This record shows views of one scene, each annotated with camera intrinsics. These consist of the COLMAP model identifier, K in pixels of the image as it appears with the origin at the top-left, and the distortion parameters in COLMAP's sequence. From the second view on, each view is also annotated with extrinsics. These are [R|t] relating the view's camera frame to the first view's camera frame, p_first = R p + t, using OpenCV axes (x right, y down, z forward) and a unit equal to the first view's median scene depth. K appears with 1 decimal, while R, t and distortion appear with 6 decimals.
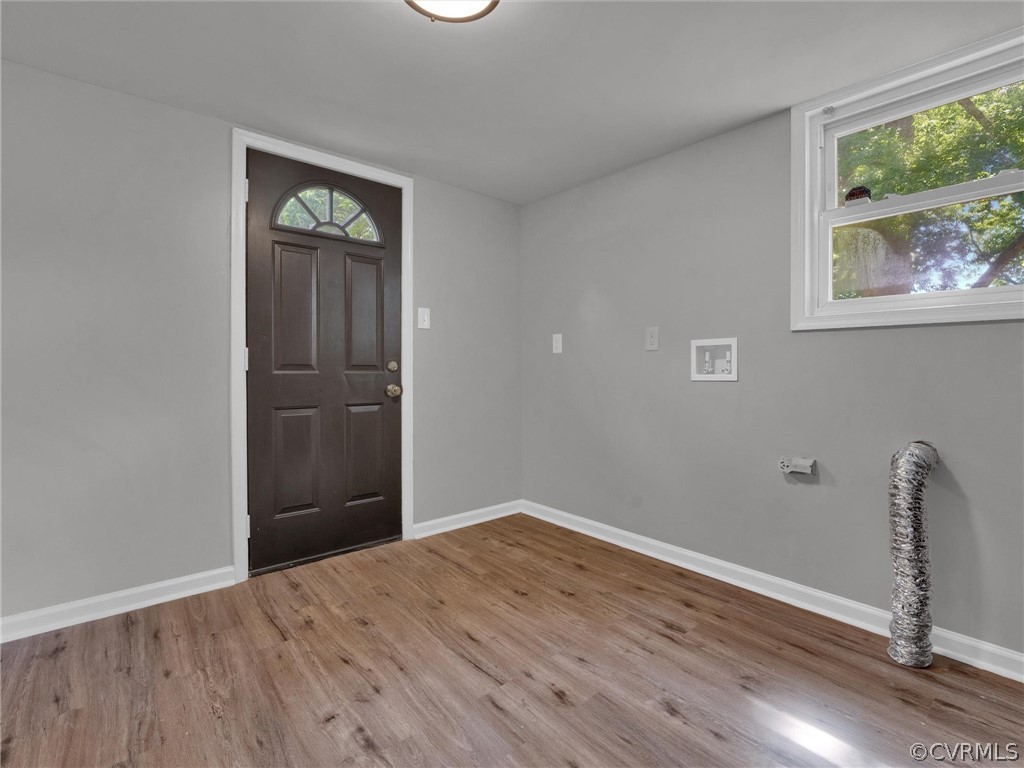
lens RADIAL K [[490.7, 0, 518.6], [0, 490.7, 375.4], [0, 0, 1]] dist [-0.024256, 0.000469]
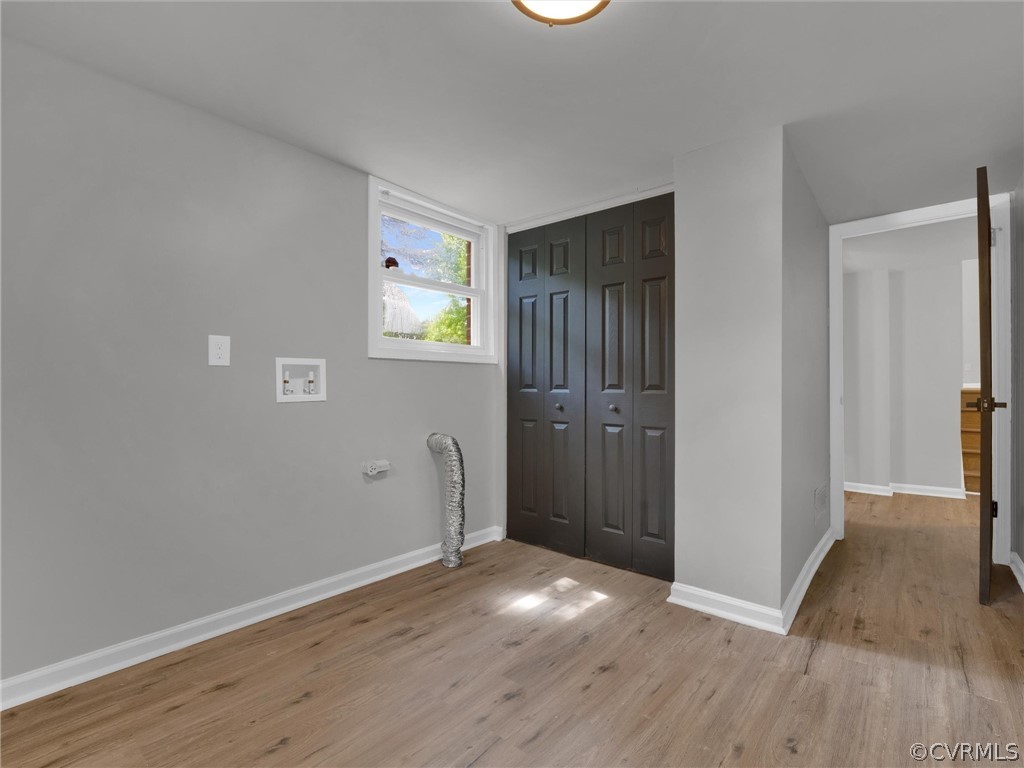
lens RADIAL K [[490.7, 0, 518.7], [0, 490.7, 387.7], [0, 0, 1]] dist [-0.024256, 0.000469]
pose [[-0.177377, -0.002252, 0.984140, -0.742399], [0.015245, 0.999871, 0.005035, -0.017270], [-0.984025, 0.015896, -0.177320, 0.893295]]
